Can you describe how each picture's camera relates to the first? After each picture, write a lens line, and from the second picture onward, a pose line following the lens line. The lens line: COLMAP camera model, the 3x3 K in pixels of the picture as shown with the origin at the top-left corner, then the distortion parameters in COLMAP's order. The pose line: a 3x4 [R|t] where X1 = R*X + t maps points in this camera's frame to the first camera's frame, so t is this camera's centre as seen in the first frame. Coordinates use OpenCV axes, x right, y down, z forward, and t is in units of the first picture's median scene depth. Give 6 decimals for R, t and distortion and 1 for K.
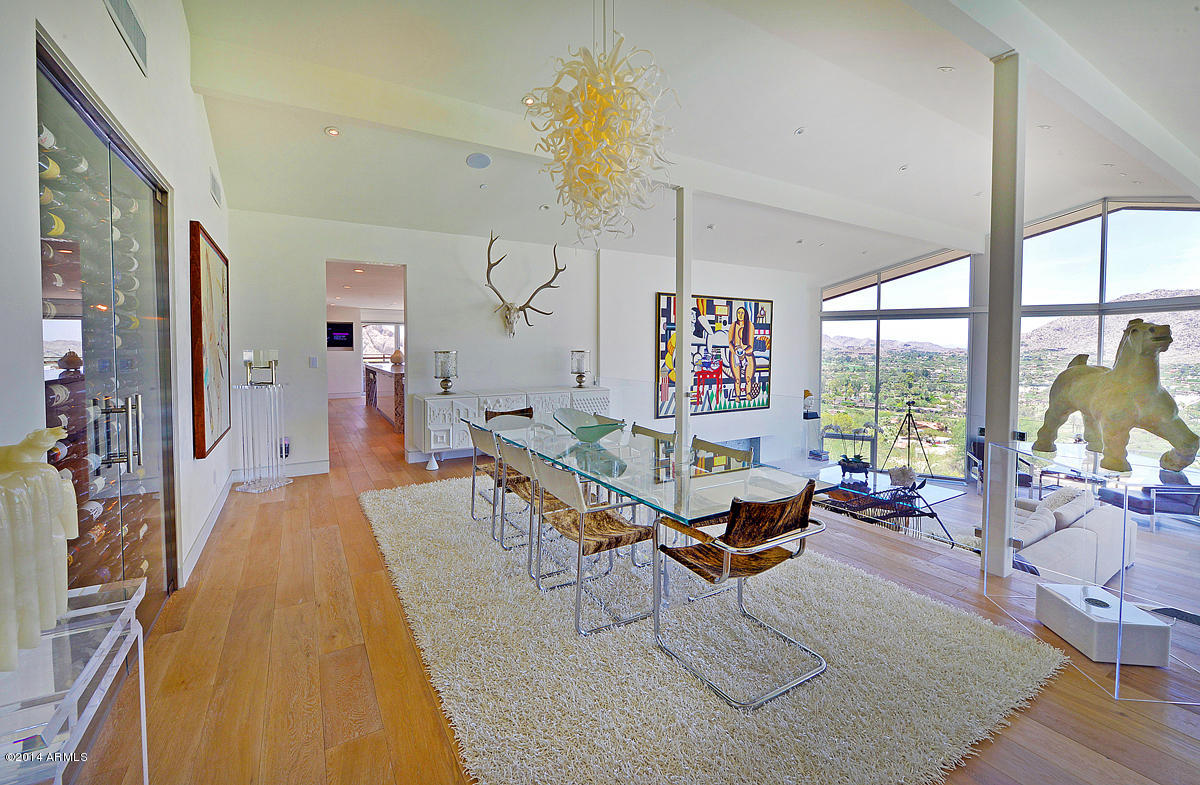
lens RADIAL K [[500.1, 0, 602.3], [0, 500.1, 365.9], [0, 0, 1]] dist [-0.005389, -0.000669]
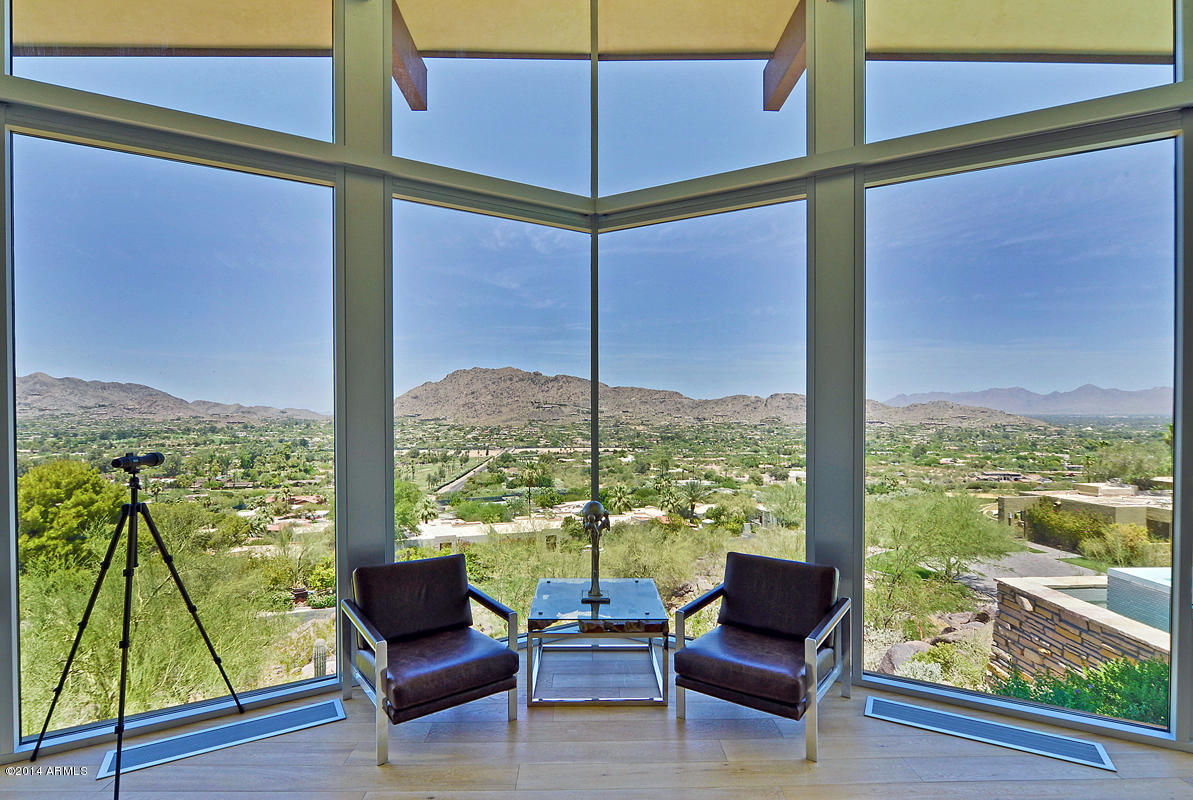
lens RADIAL K [[580.2, 0, 590.2], [0, 580.2, 415.0], [0, 0, 1]] dist [-0.008163, -0.000080]
pose [[0.510307, -0.005572, 0.859974, 0.579113], [0.037485, 0.999173, -0.015770, 0.078578], [-0.859175, 0.040284, 0.510093, 0.795868]]
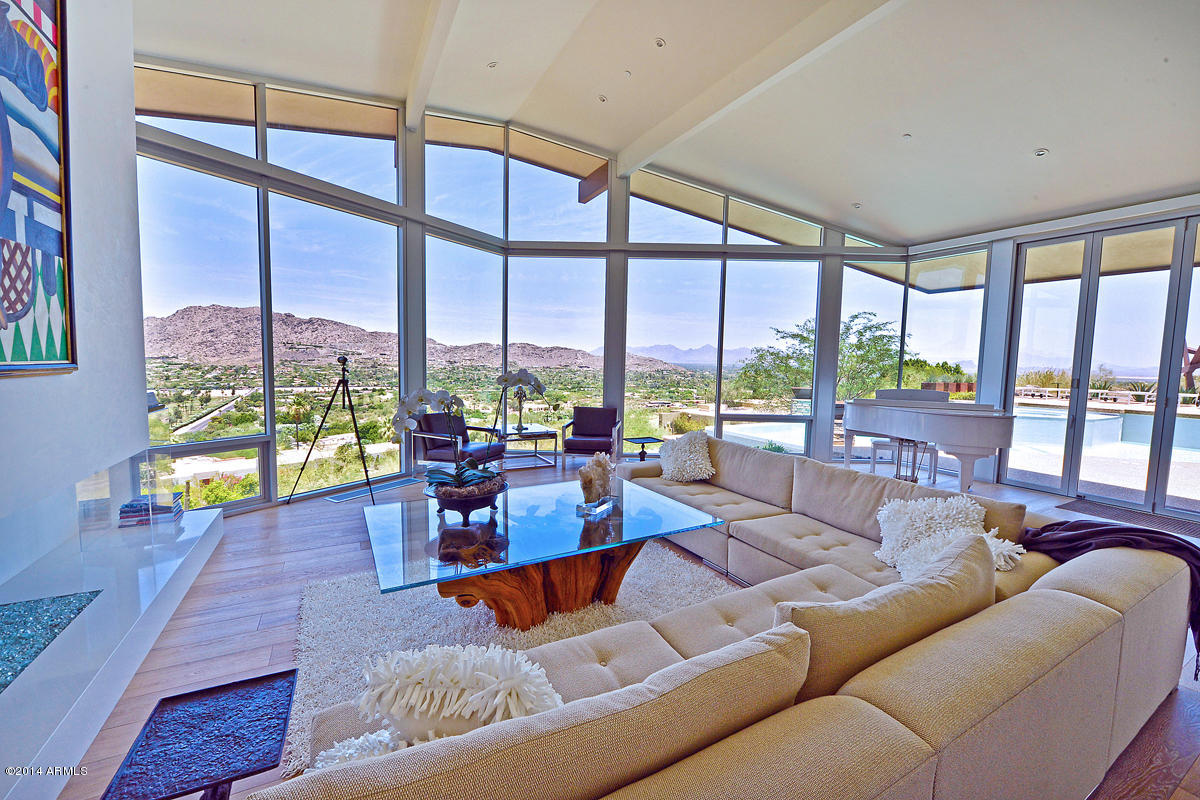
lens RADIAL K [[475.7, 0, 593.9], [0, 475.7, 396.8], [0, 0, 1]] dist [-0.007653, -0.000246]
pose [[0.057028, -0.077647, 0.995349, 0.142092], [0.019655, 0.996865, 0.076639, 0.097191], [-0.998179, 0.015193, 0.058375, 0.851581]]
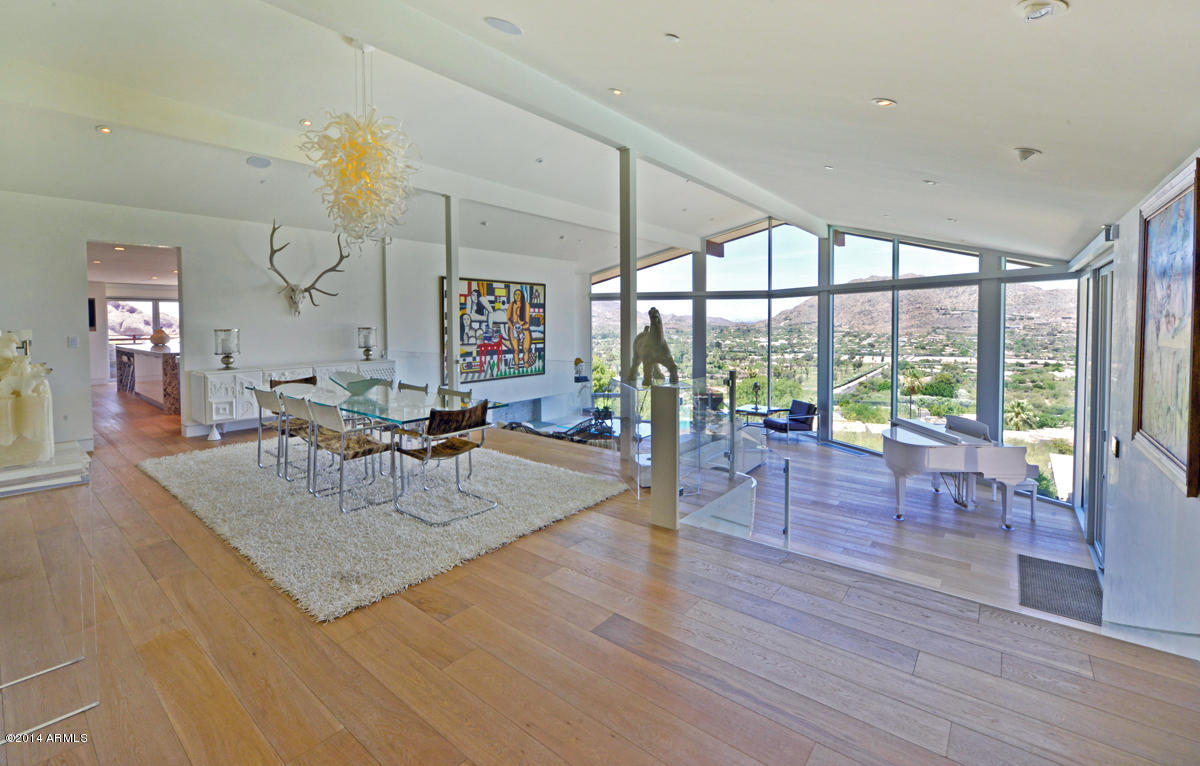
lens RADIAL K [[508.0, 0, 599.7], [0, 508.0, 338.7], [0, 0, 1]] dist [-0.006995, -0.000594]
pose [[0.940814, -0.018291, 0.338430, 0.052053], [0.020729, 0.999779, -0.003591, 0.008274], [-0.338290, 0.010394, 0.940985, -0.212026]]
